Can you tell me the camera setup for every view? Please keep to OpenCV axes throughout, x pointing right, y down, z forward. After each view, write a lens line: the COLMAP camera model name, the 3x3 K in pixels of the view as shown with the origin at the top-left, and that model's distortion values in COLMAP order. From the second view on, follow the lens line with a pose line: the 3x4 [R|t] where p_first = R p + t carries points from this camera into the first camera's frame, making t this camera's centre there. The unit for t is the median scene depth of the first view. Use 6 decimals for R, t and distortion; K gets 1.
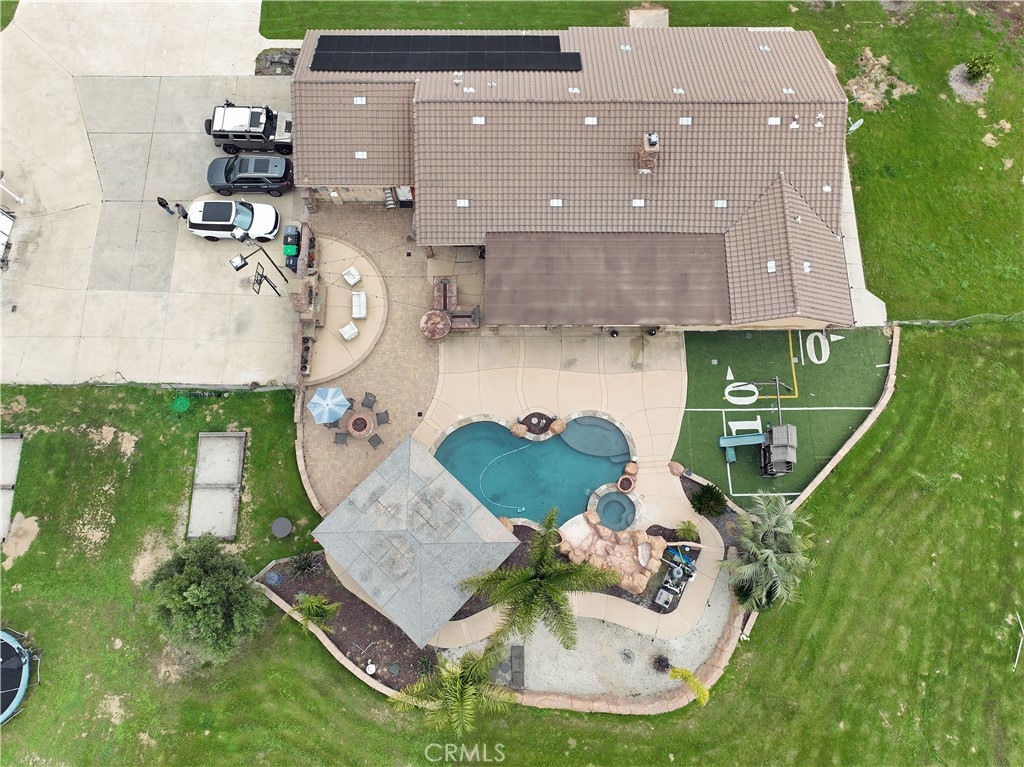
lens RADIAL K [[721.0, 0, 511.5], [0, 721.0, 382.2], [0, 0, 1]] dist [-0.001887, 0.018752]
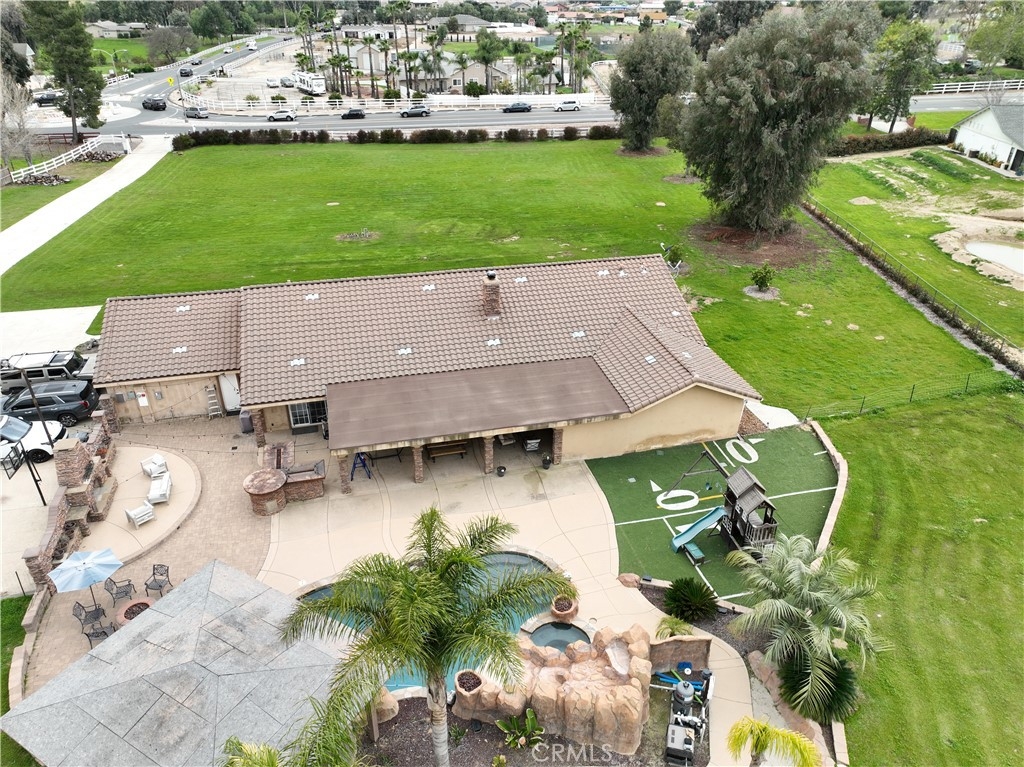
lens RADIAL K [[721.0, 0, 511.7], [0, 721.0, 381.2], [0, 0, 1]] dist [-0.001887, 0.018752]
pose [[0.971491, -0.116450, 0.206505, 0.001544], [0.228903, 0.687479, -0.689185, 0.430077], [-0.061712, 0.716807, 0.694536, 0.392137]]
